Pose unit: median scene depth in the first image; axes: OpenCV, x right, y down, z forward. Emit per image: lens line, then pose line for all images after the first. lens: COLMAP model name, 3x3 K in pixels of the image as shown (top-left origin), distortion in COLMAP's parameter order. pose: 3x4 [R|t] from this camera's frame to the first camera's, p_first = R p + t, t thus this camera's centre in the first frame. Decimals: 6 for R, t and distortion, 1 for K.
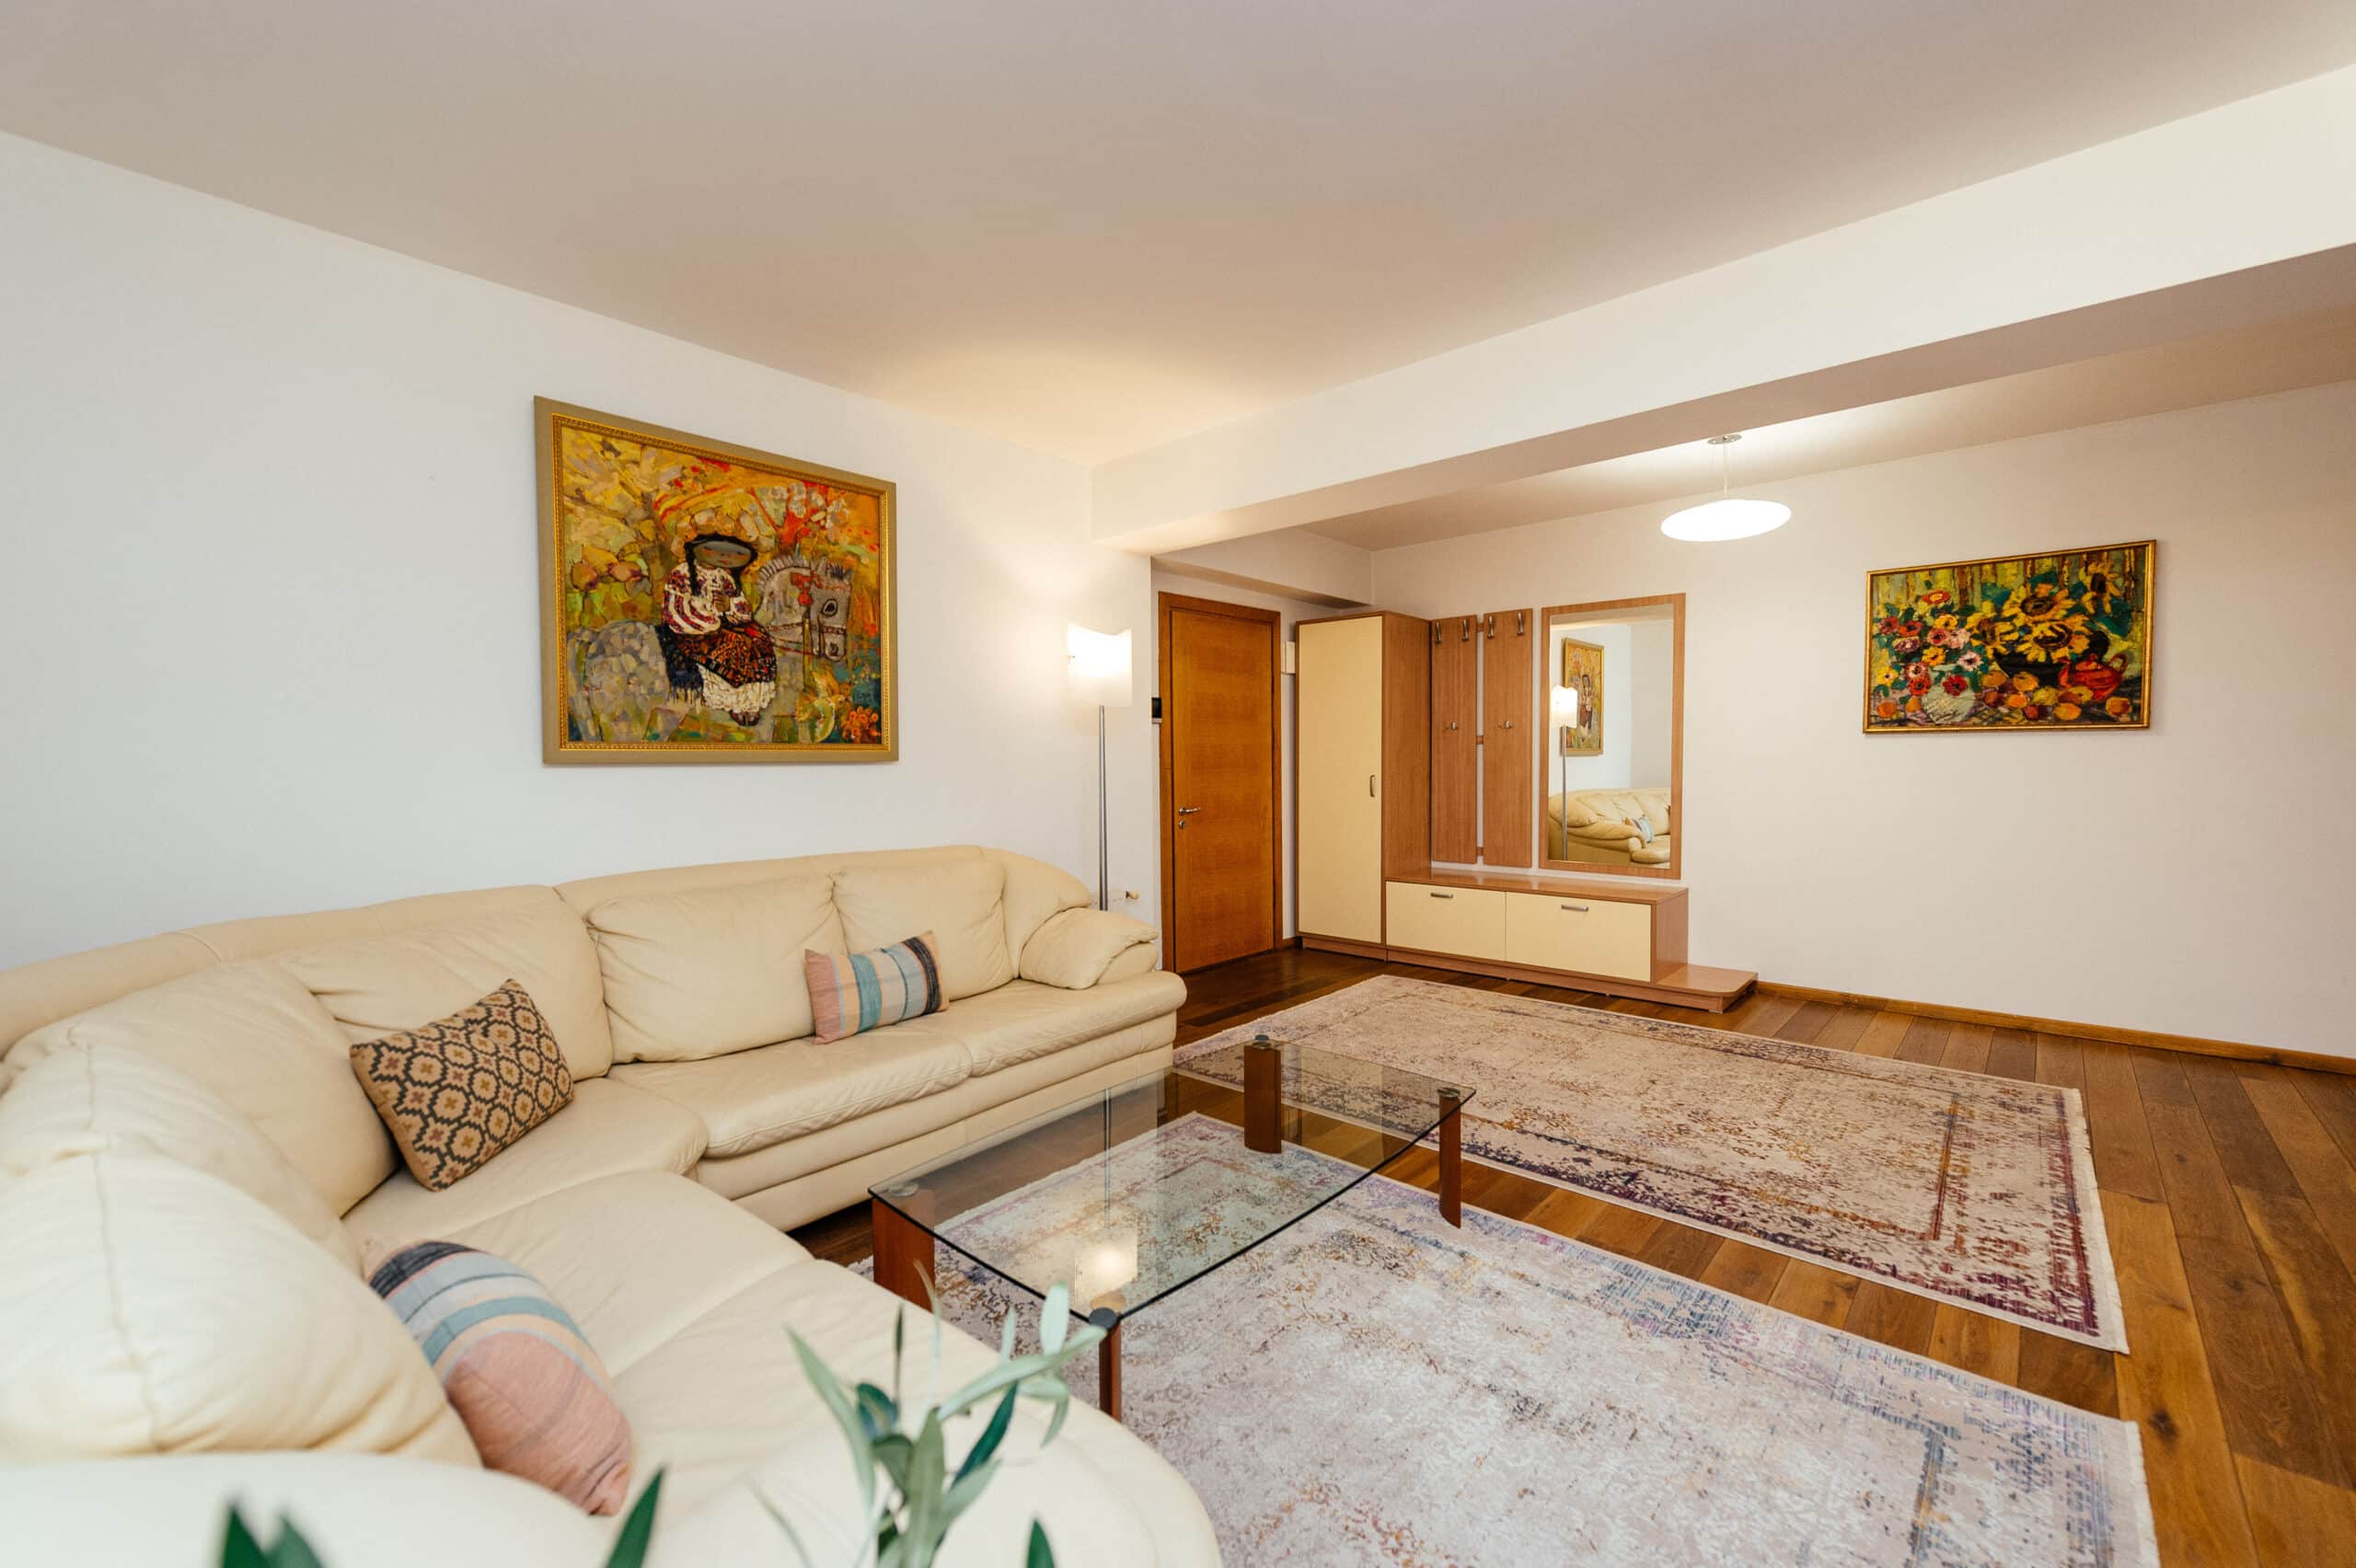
lens RADIAL K [[936.2, 0, 1178.0], [0, 936.2, 784.0], [0, 0, 1]] dist [0.020131, -0.008903]
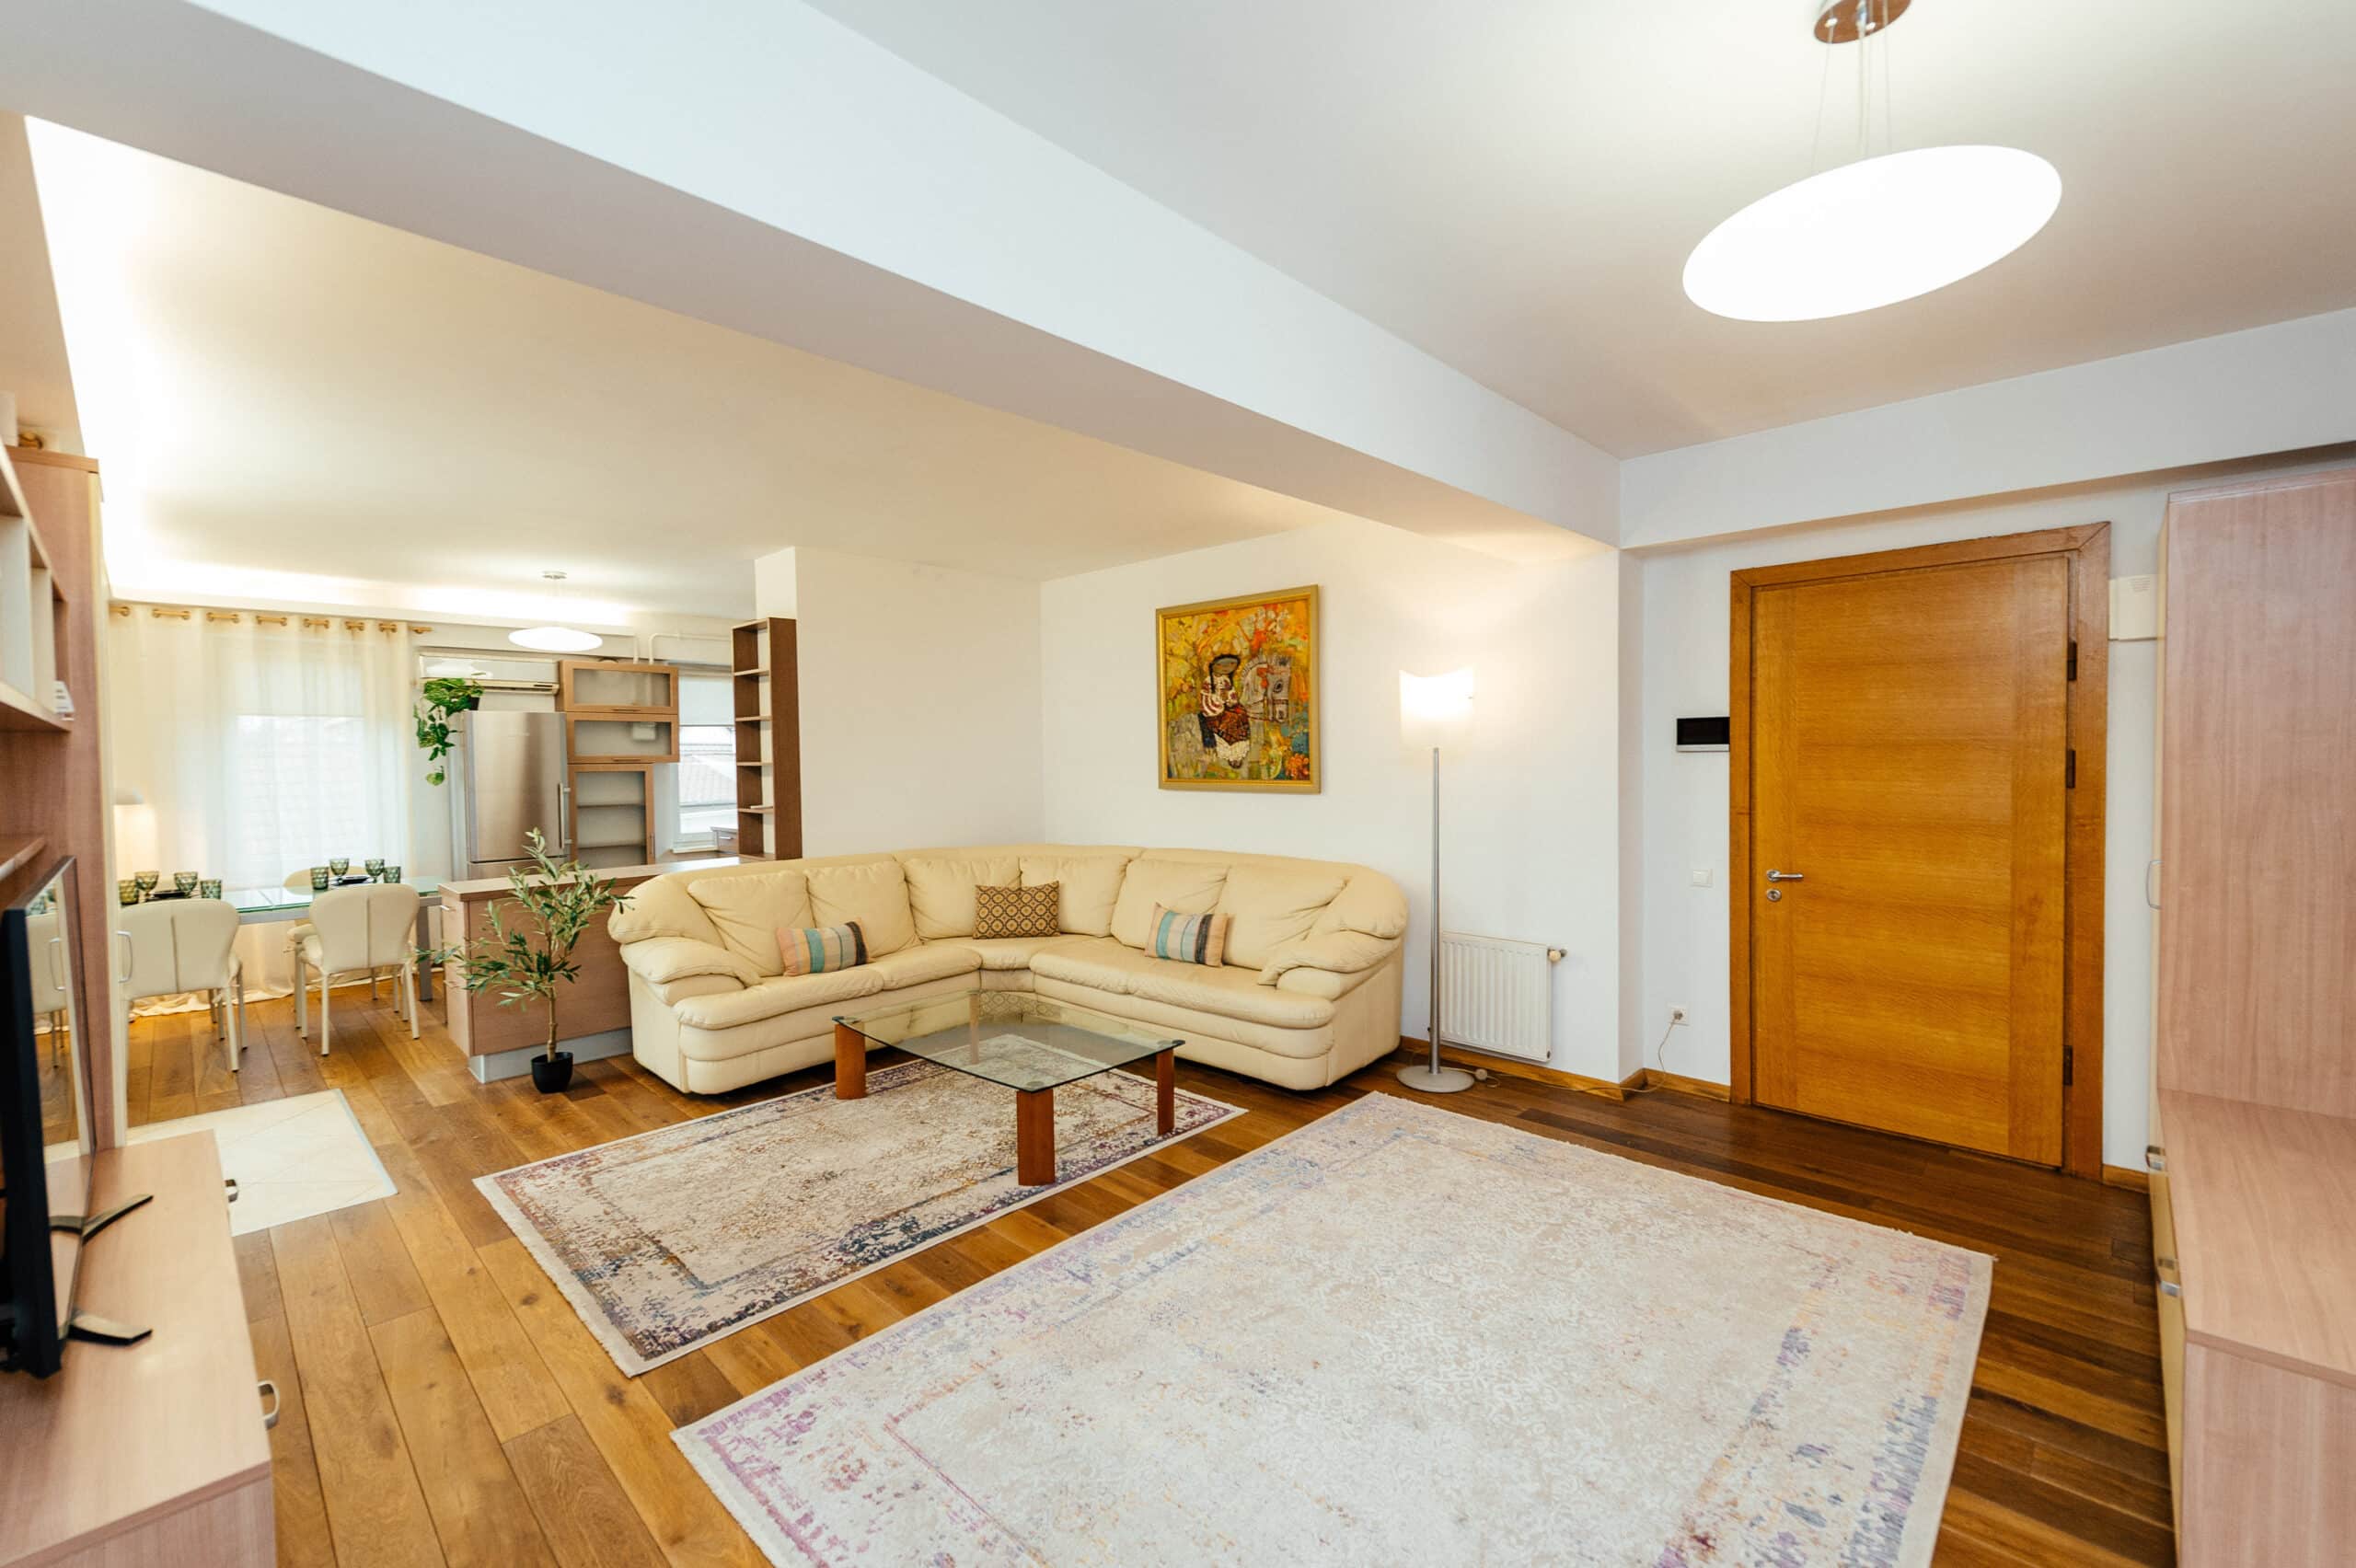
lens RADIAL K [[975.1, 0, 1178.0], [0, 975.1, 784.0], [0, 0, 1]] dist [0.013423, -0.006020]
pose [[-0.027532, 0.039075, -0.998857, 1.141518], [-0.016012, 0.999090, 0.039525, -0.093536], [0.999493, 0.017082, -0.026881, 0.882526]]
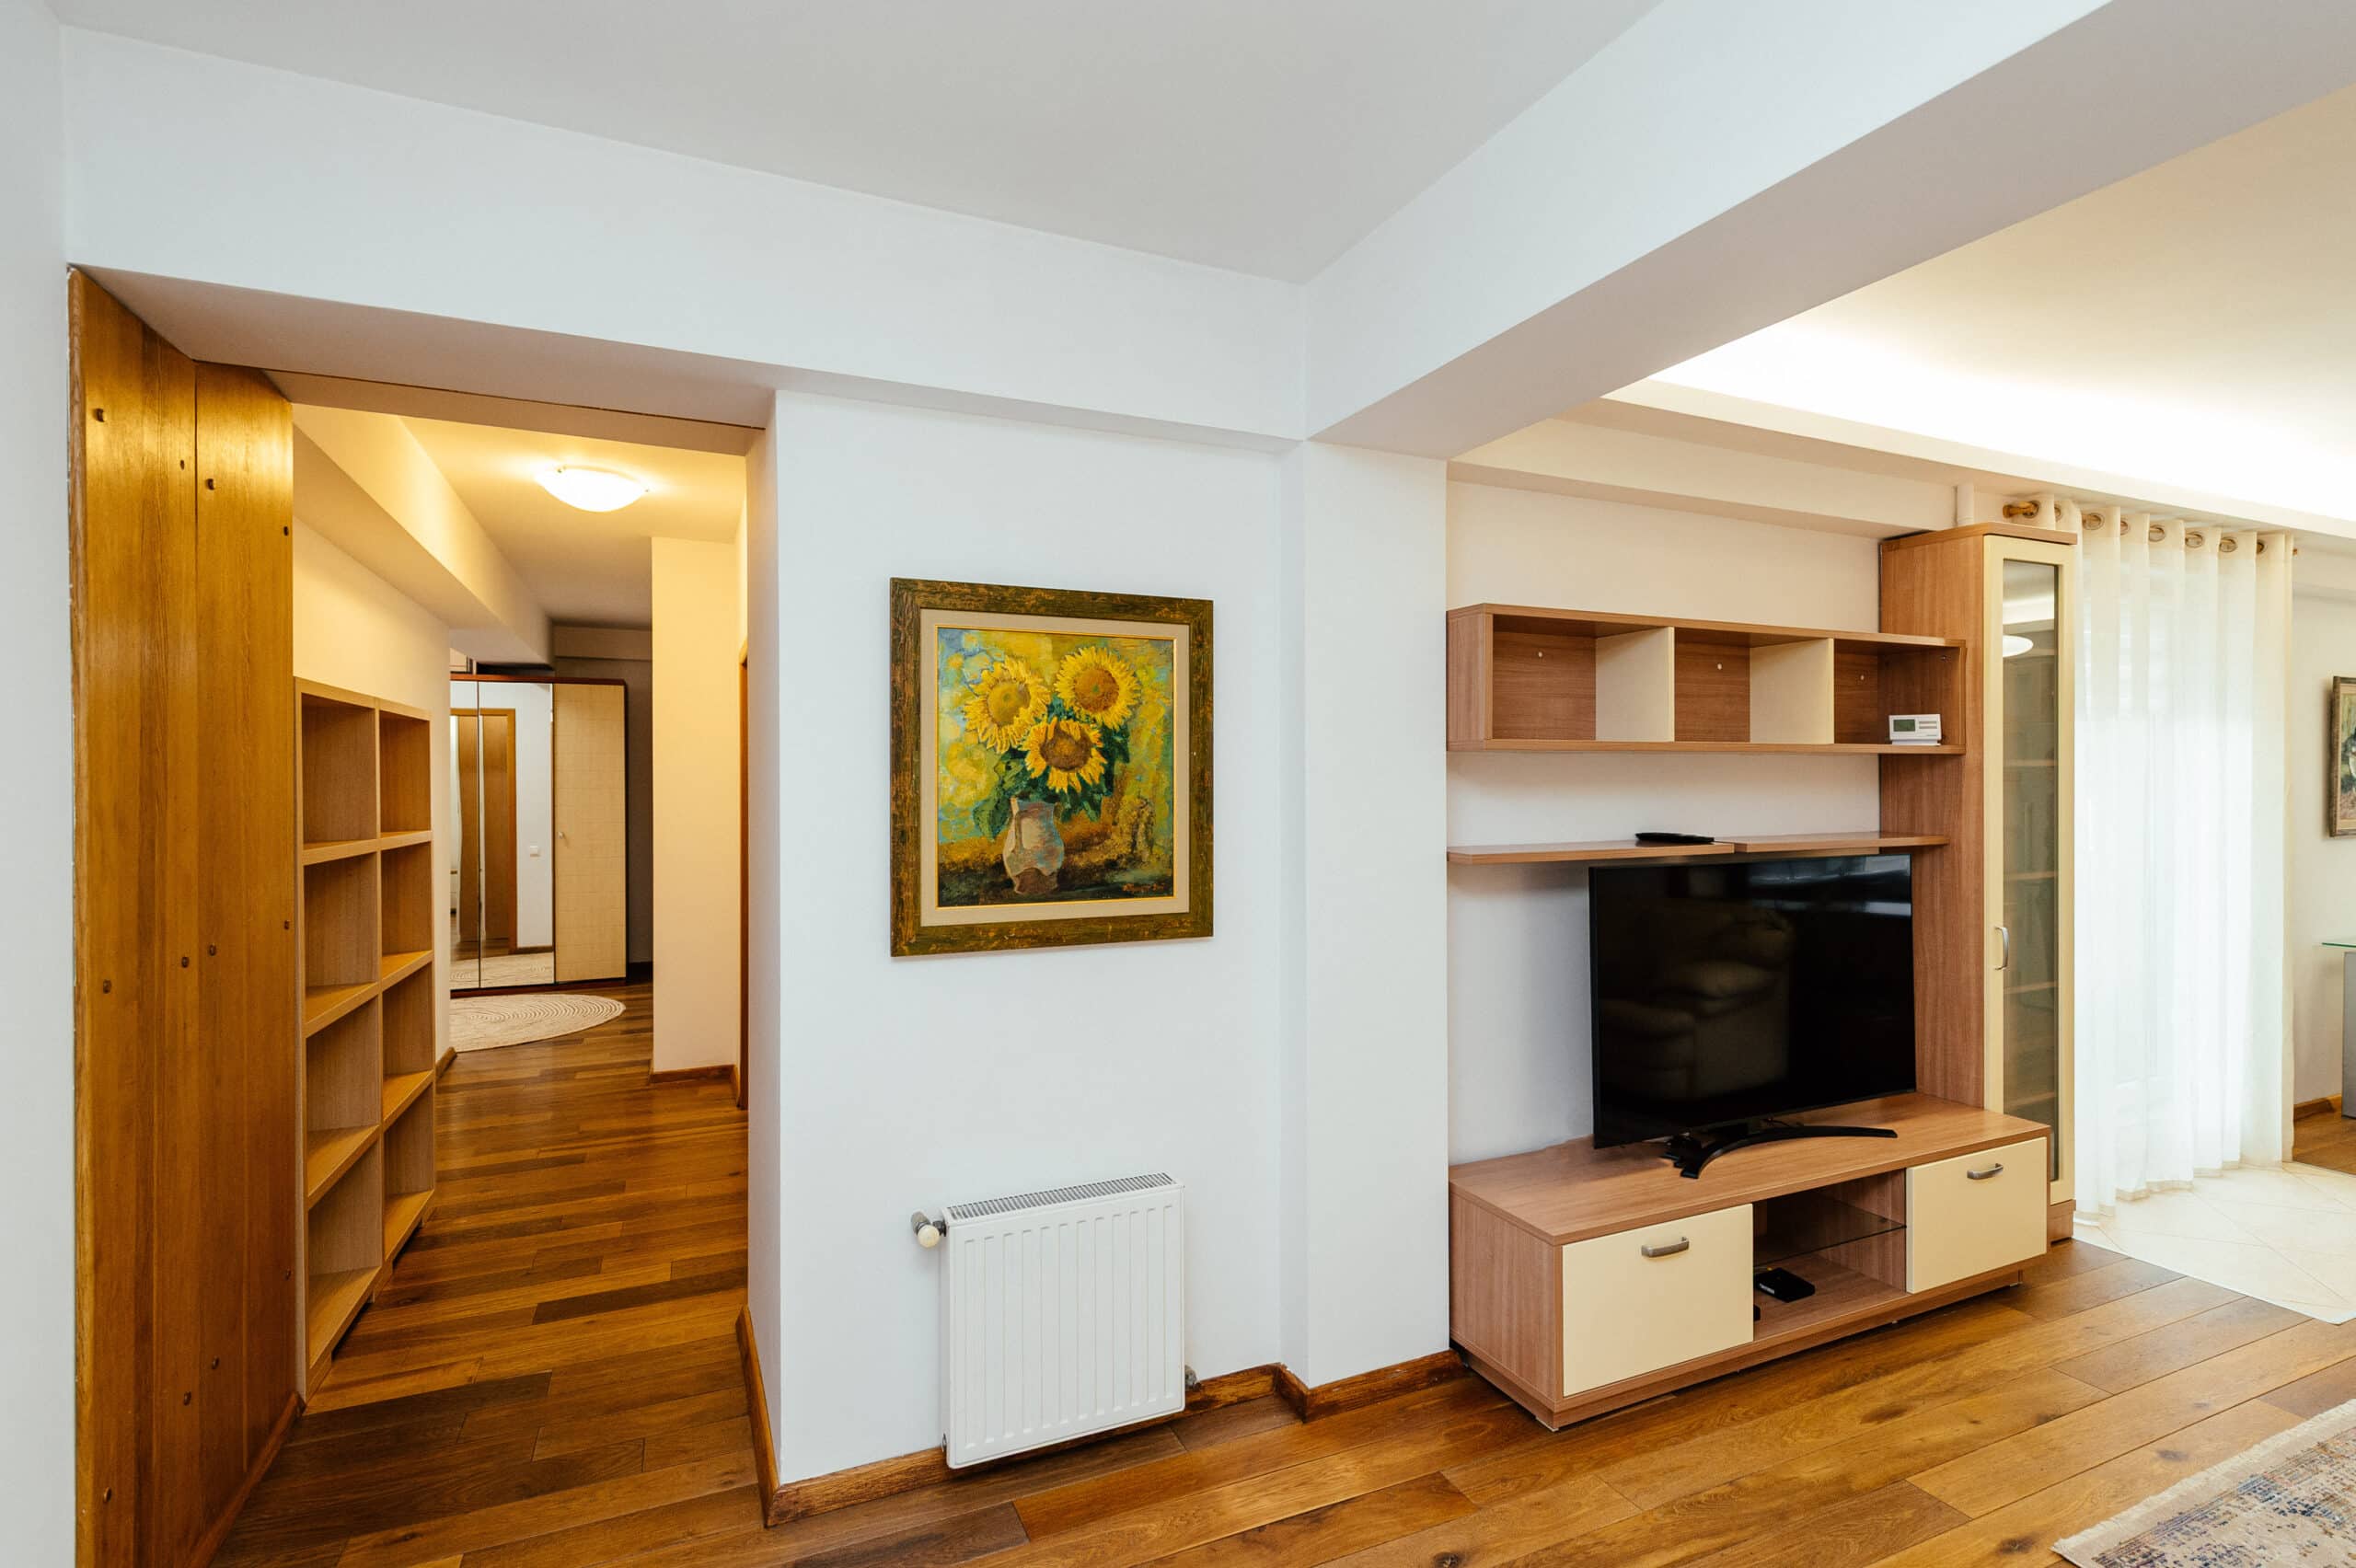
lens RADIAL K [[1099.9, 0, 1178.0], [0, 1099.9, 784.0], [0, 0, 1]] dist [0.017243, -0.010649]
pose [[-0.916699, 0.007678, 0.399505, 0.698584], [0.019391, 0.999492, 0.025286, -0.100303], [-0.399108, 0.030926, -0.916382, 1.227055]]
